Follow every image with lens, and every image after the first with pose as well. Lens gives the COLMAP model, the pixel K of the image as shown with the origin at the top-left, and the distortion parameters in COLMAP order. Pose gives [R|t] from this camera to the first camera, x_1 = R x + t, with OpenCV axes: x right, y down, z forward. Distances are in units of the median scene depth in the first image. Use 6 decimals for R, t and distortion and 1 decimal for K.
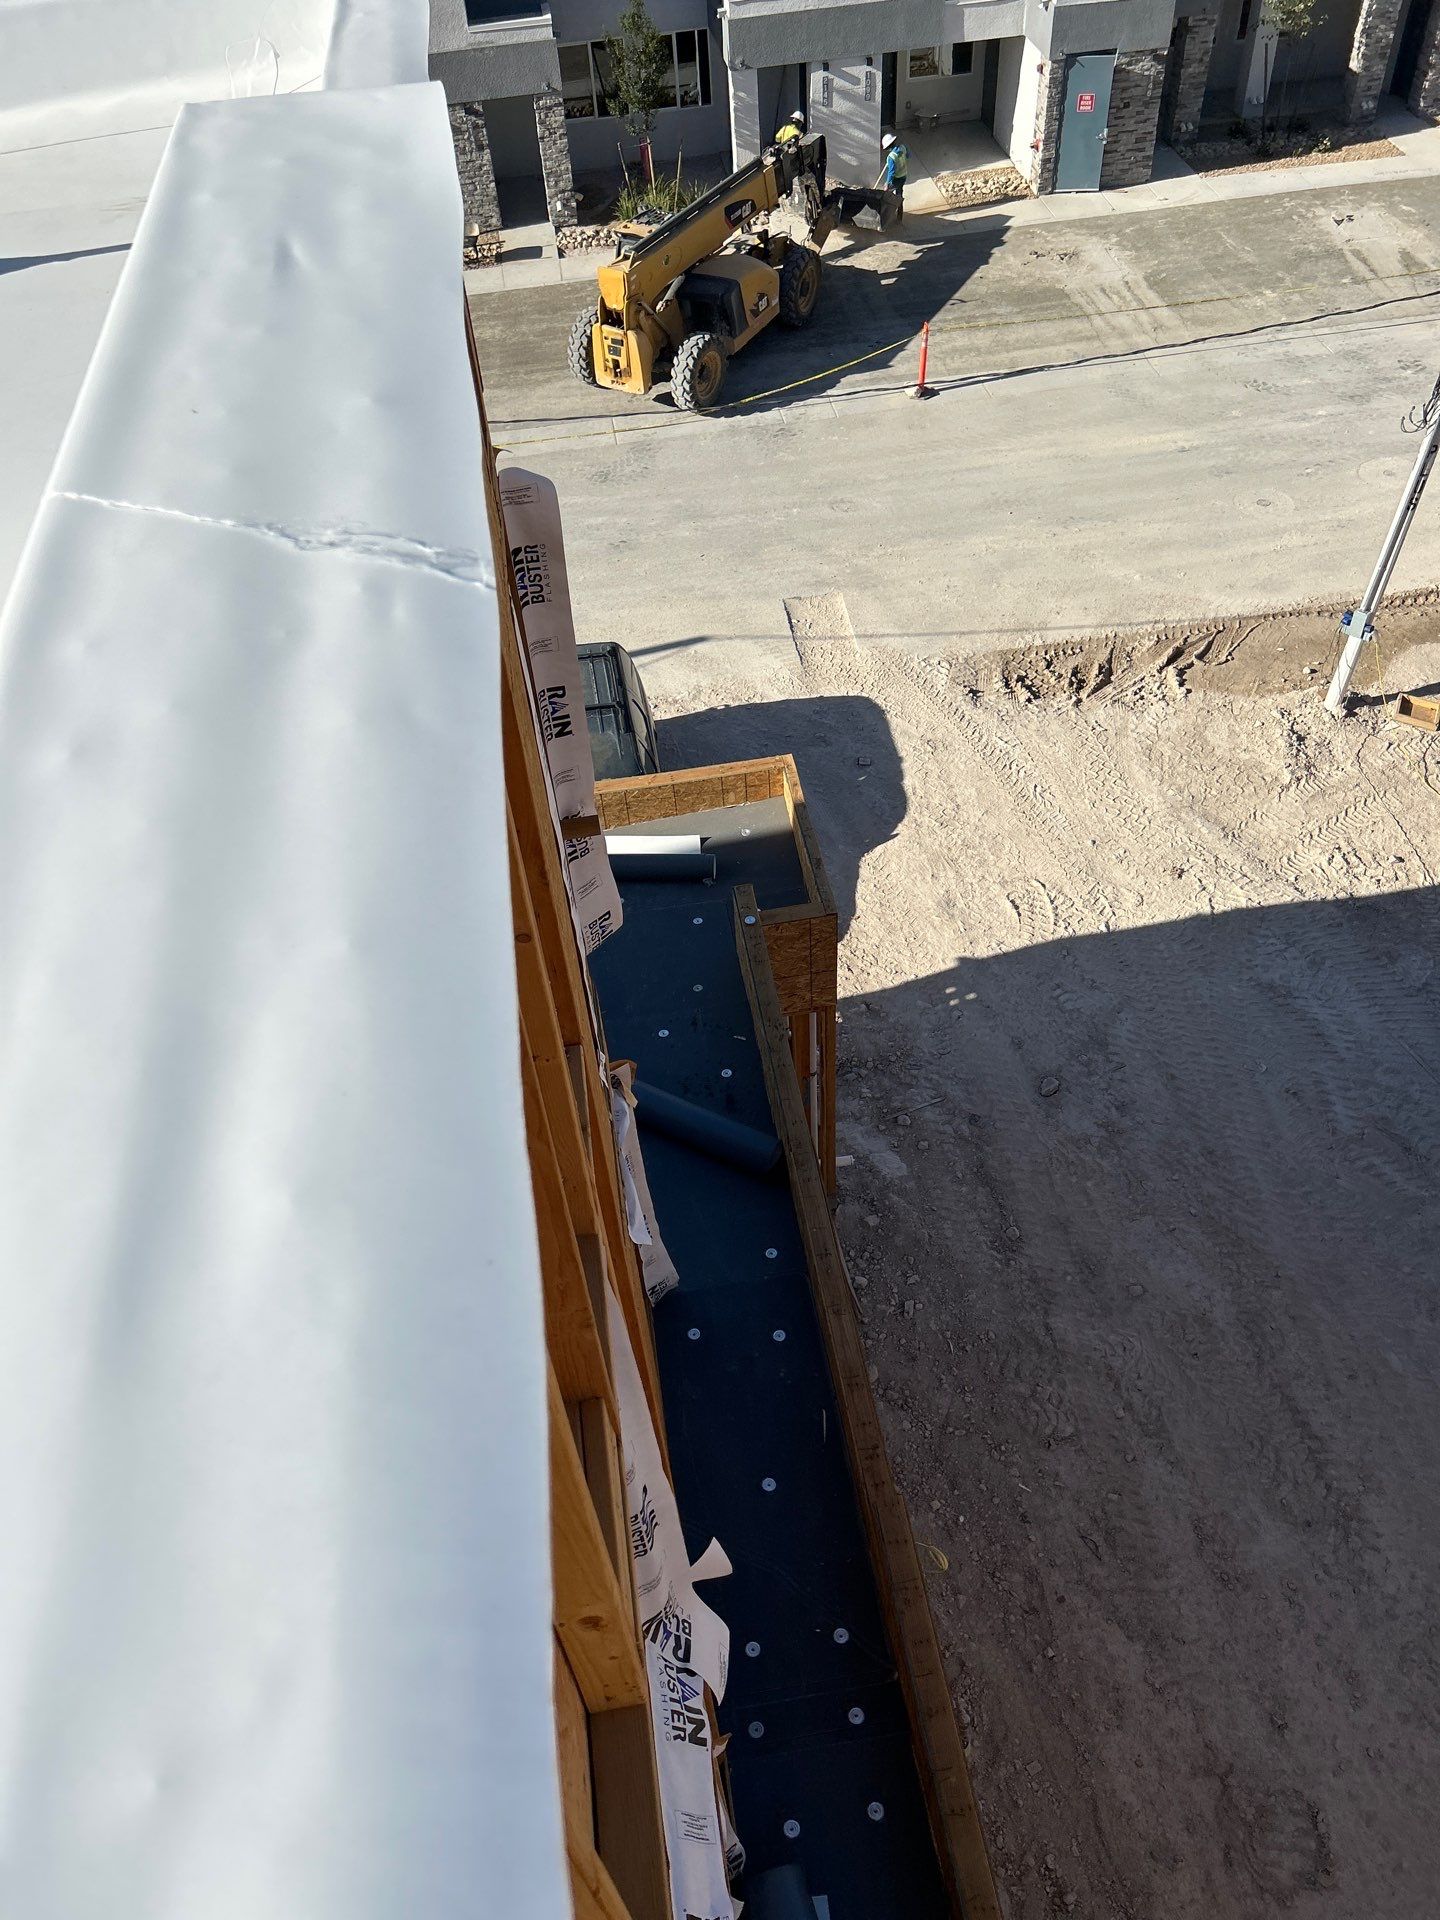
lens RADIAL K [[1448.4, 0, 719.4], [0, 1448.4, 961.0], [0, 0, 1]] dist [-0.000243, -0.006482]
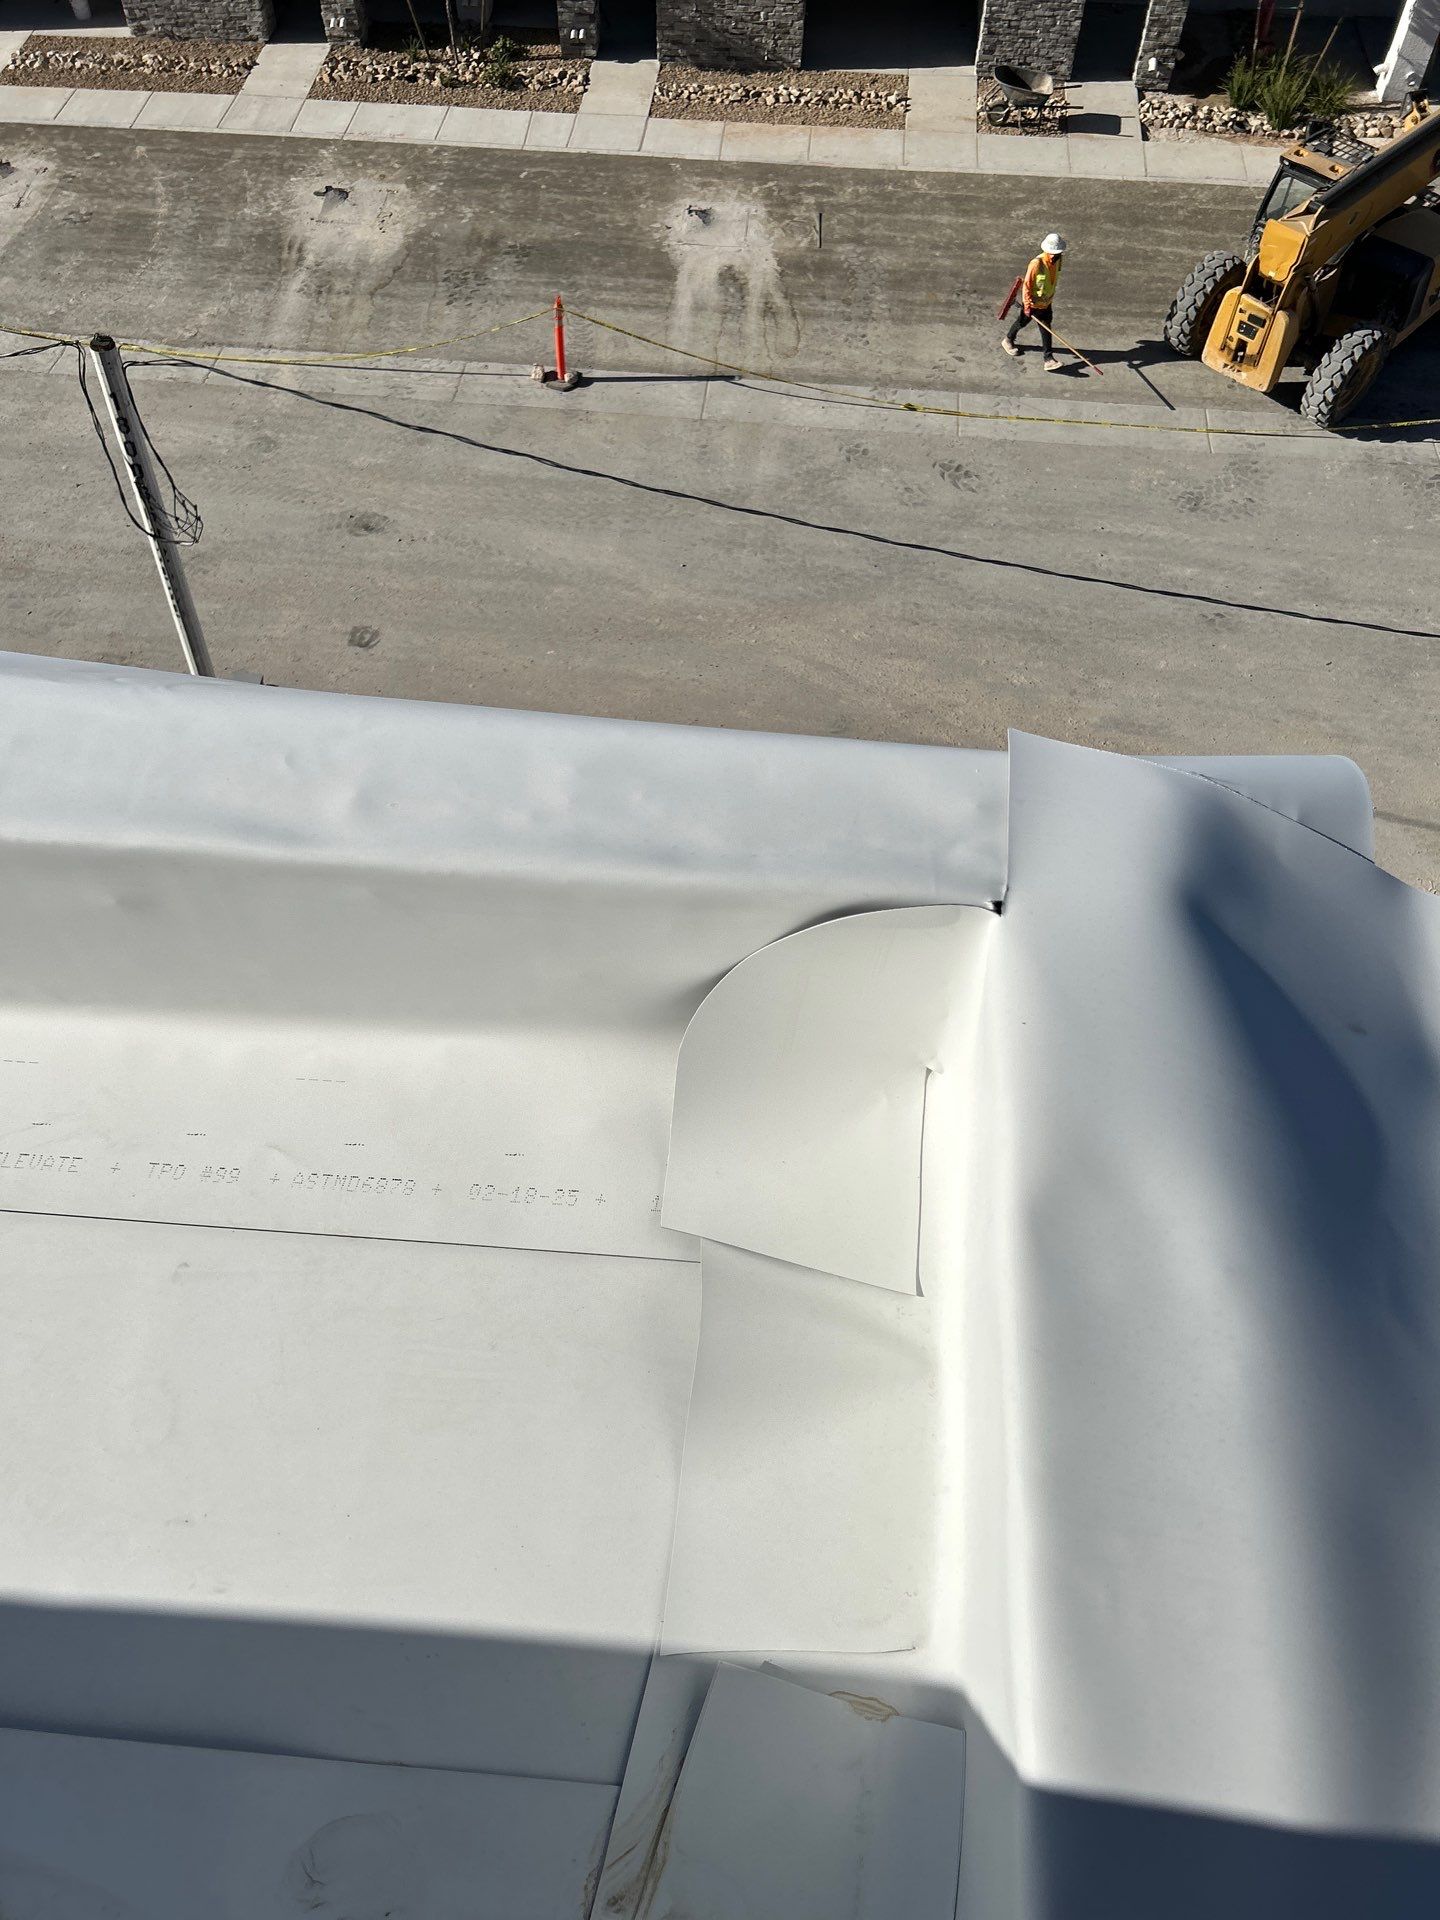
lens RADIAL K [[1510.1, 0, 722.6], [0, 1510.1, 952.6], [0, 0, 1]] dist [0.002593, -0.016739]
pose [[0.971342, 0.223796, -0.080067, -0.193934], [-0.211258, 0.967254, 0.140679, -0.160394], [0.108928, -0.119733, 0.986812, 0.166654]]
